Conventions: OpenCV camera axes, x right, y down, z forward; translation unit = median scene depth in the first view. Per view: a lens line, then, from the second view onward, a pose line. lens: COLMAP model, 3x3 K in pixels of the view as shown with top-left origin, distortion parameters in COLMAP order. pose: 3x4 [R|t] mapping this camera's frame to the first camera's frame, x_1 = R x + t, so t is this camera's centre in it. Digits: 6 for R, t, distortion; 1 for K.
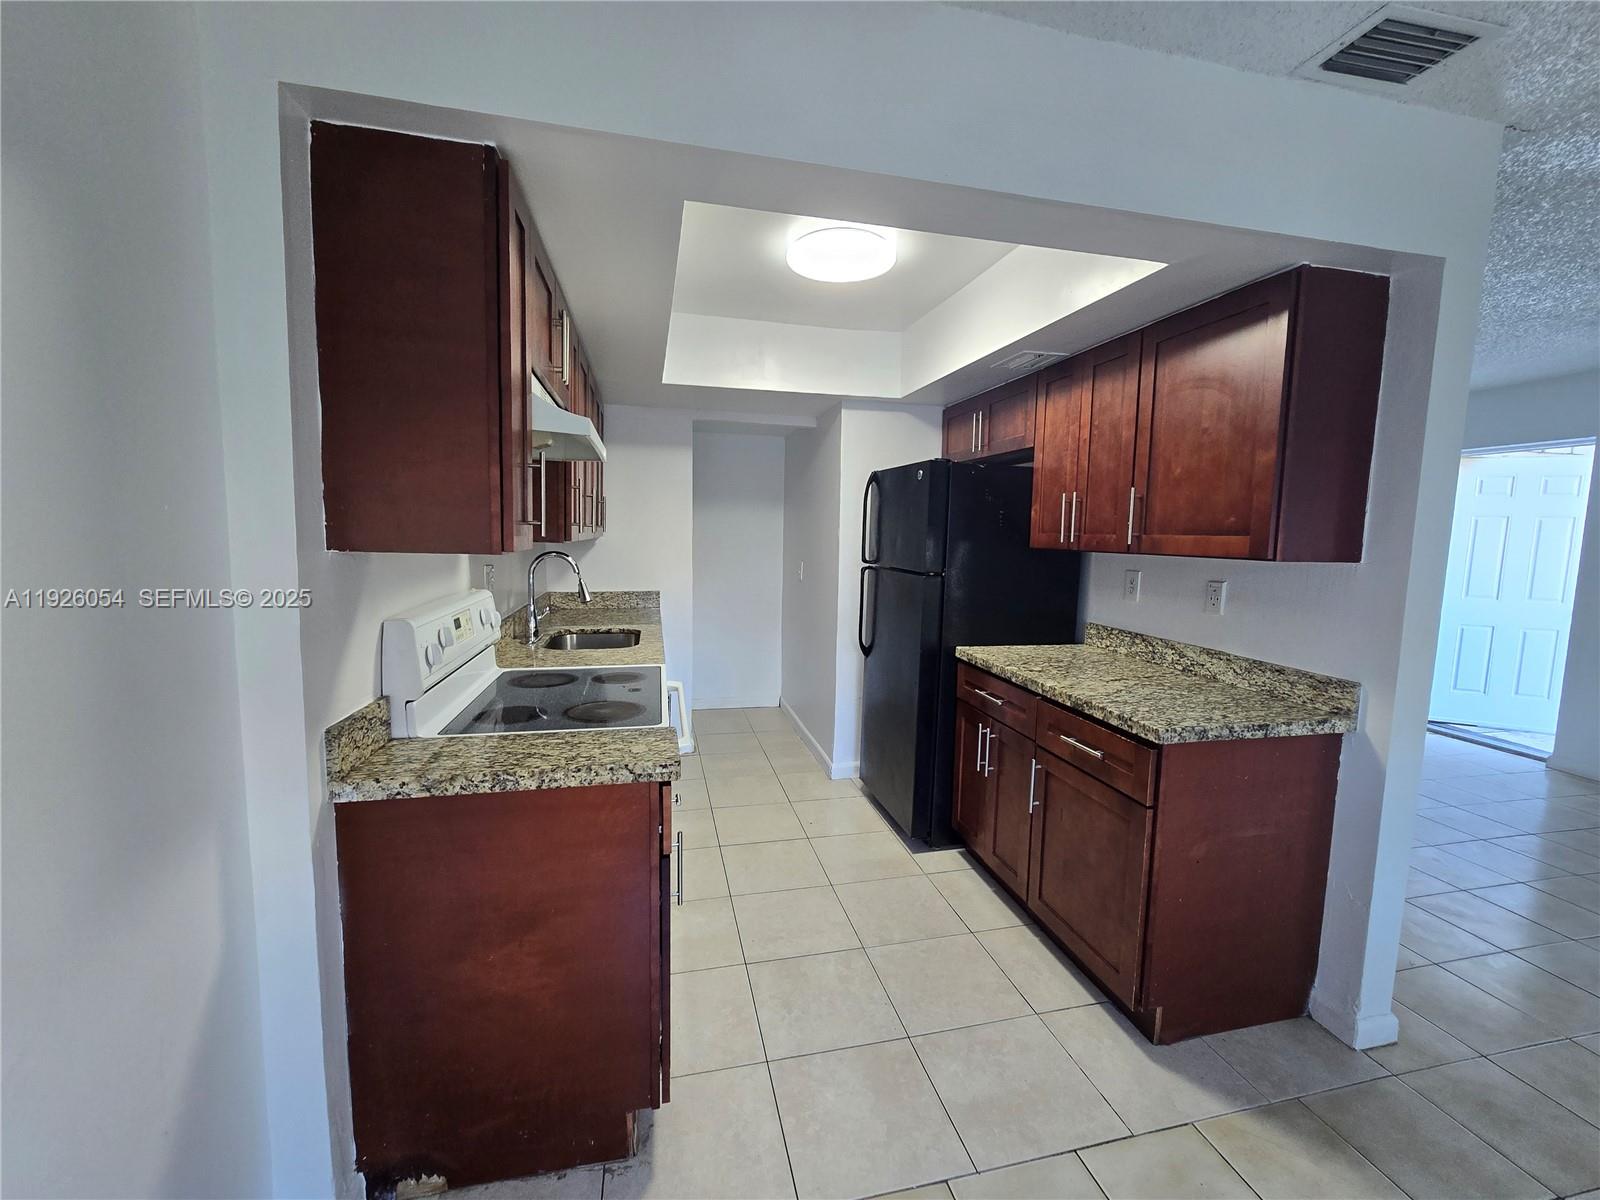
lens RADIAL K [[660.2, 0, 808.5], [0, 660.2, 599.7], [0, 0, 1]] dist [-0.003608, 0.000274]
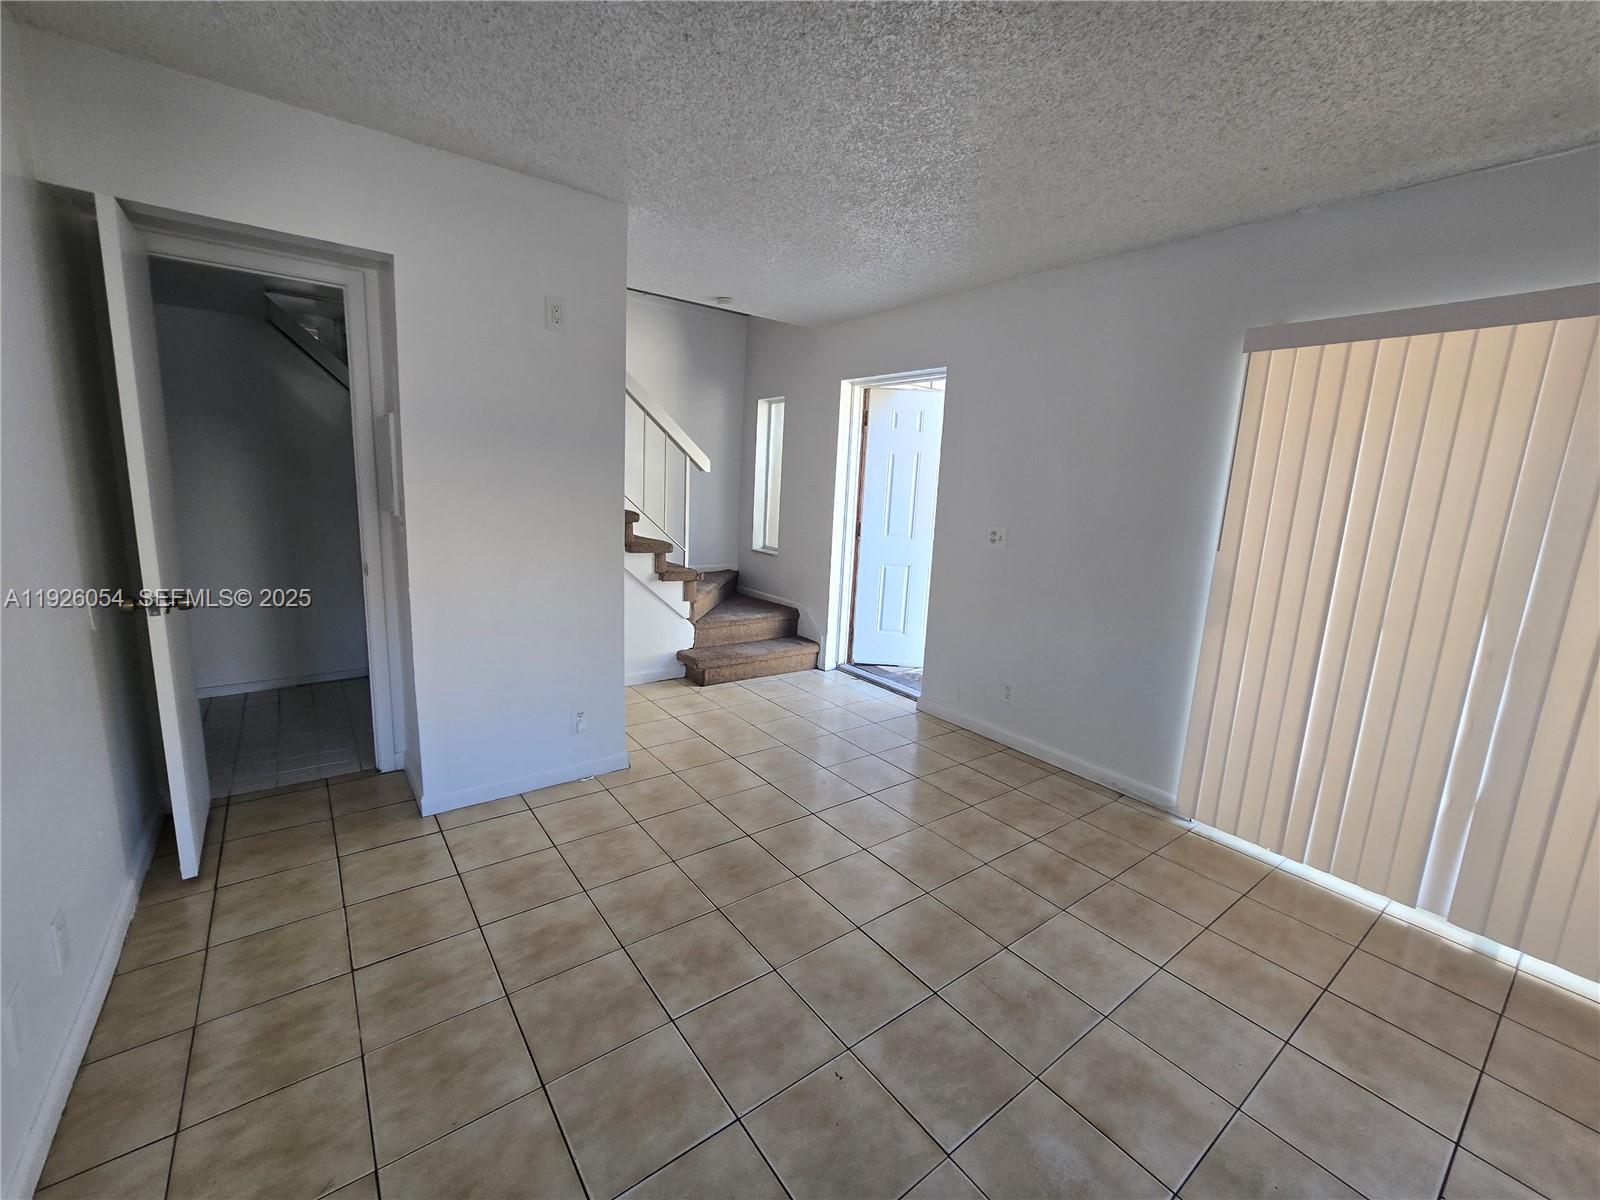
lens RADIAL K [[660.2, 0, 808.5], [0, 660.2, 599.7], [0, 0, 1]] dist [-0.003608, 0.000274]
pose [[0.912851, -0.049740, 0.405252, 1.139557], [0.014096, 0.995799, 0.090472, 0.002066], [-0.408049, -0.076875, 0.909718, 0.358502]]
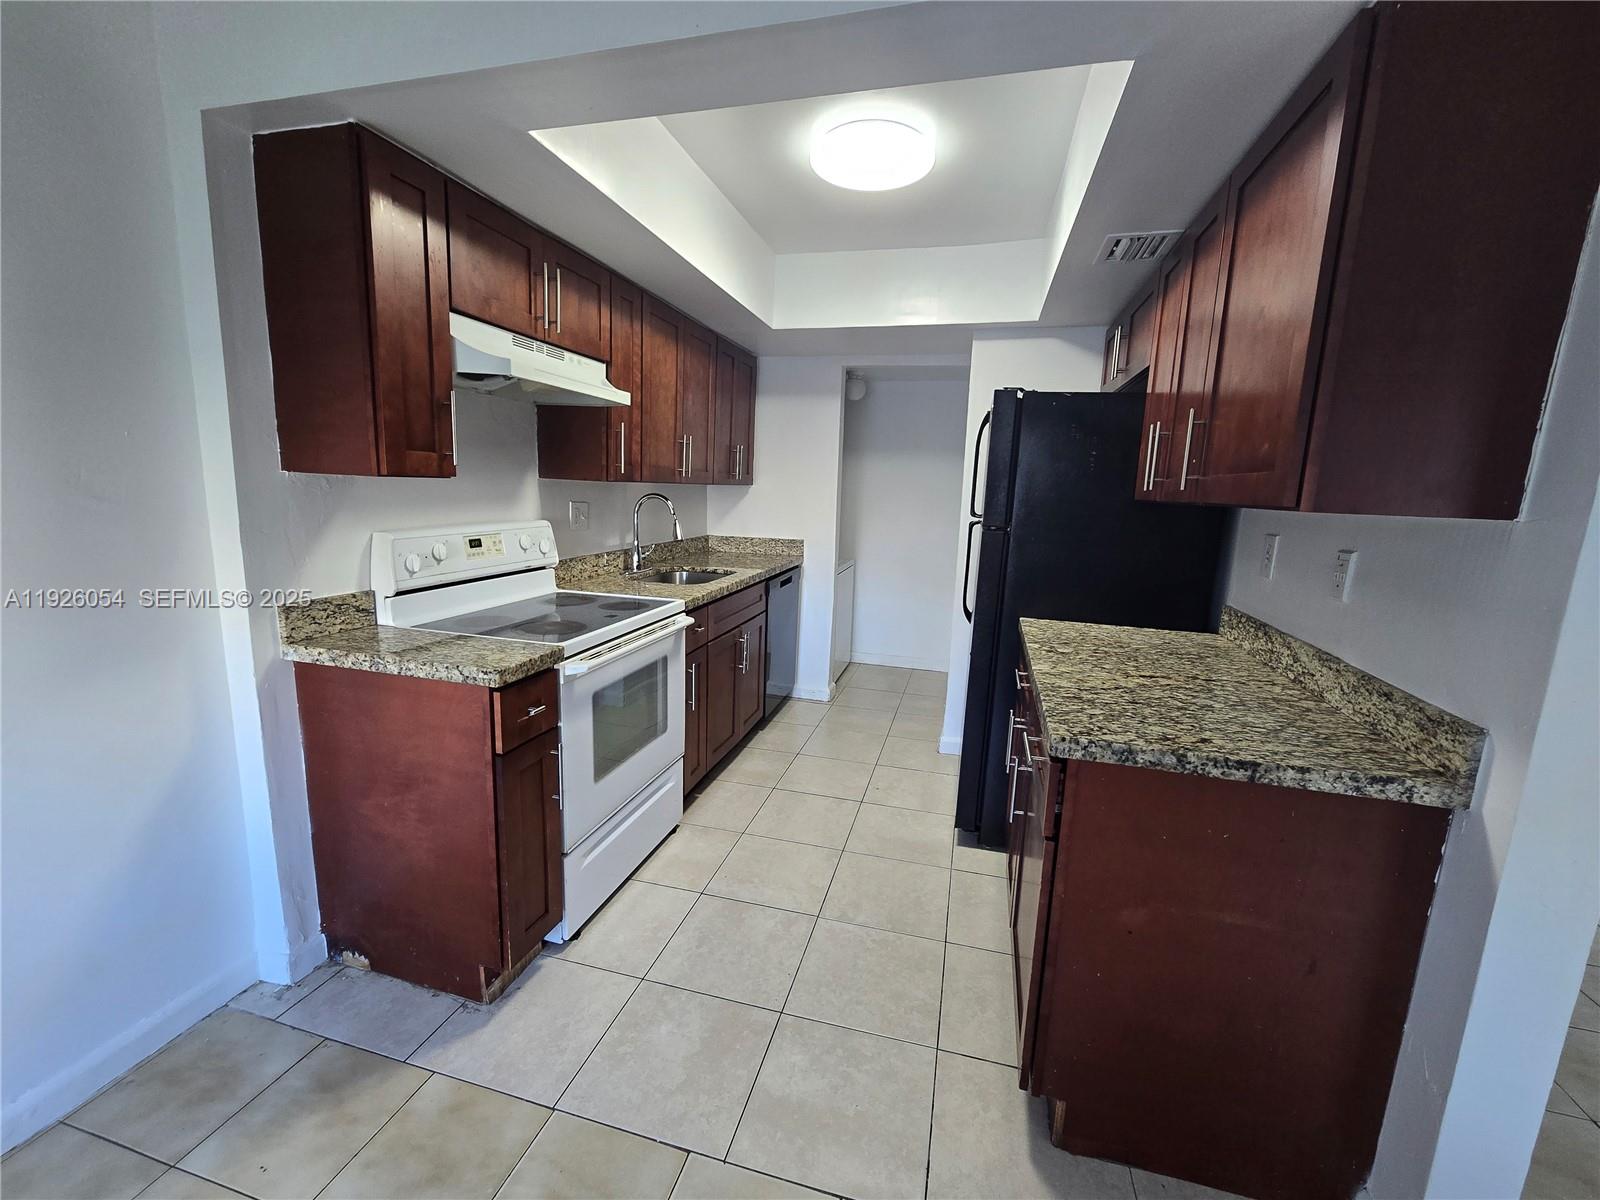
lens RADIAL K [[659.2, 0, 800.0], [0, 659.2, 600.0], [0, 0, 1]] dist [-0.001388, 0.000695]
pose [[0.879438, 0.093553, -0.466729, 0.500612], [-0.066897, 0.995056, 0.073403, 0.009796], [0.471288, -0.033331, 0.881349, 0.186853]]
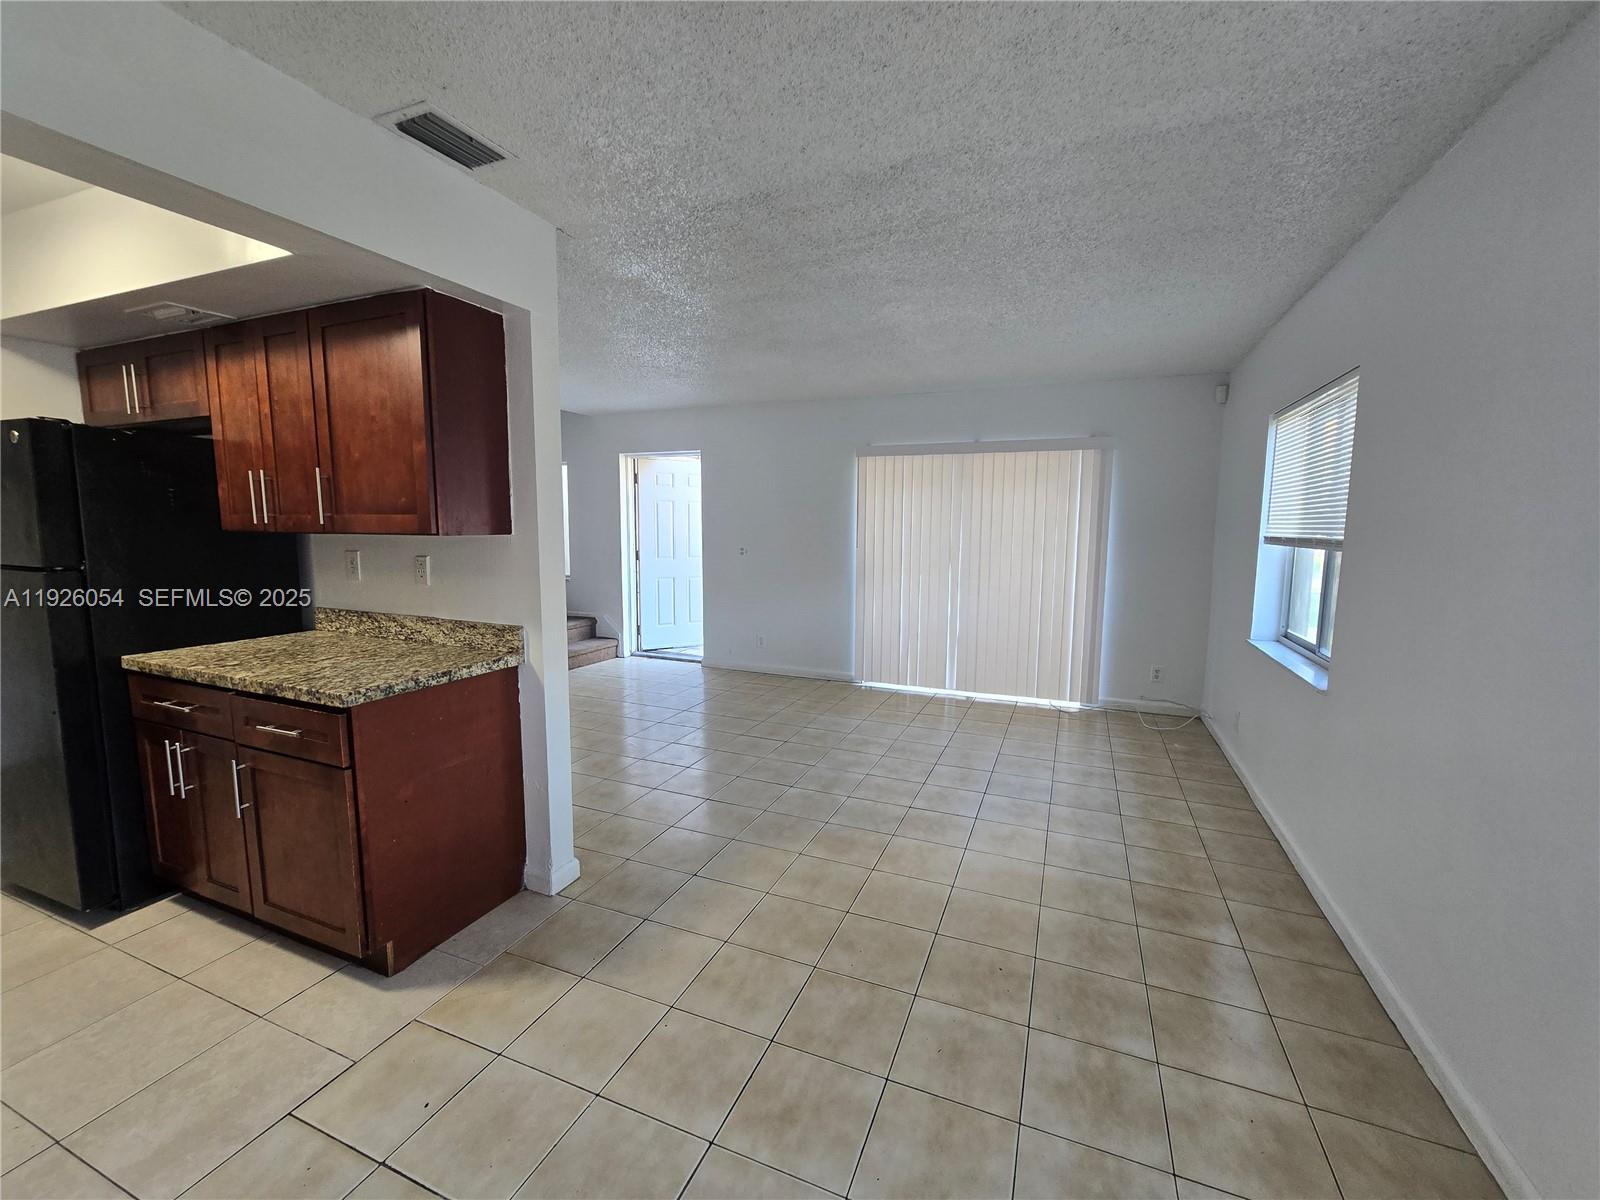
lens RADIAL K [[660.2, 0, 808.5], [0, 660.2, 599.7], [0, 0, 1]] dist [-0.003608, 0.000274]
pose [[0.584981, -0.110101, 0.803539, 0.105098], [0.089515, 0.993455, 0.070956, 0.028202], [-0.806092, 0.030421, 0.591008, -0.211030]]
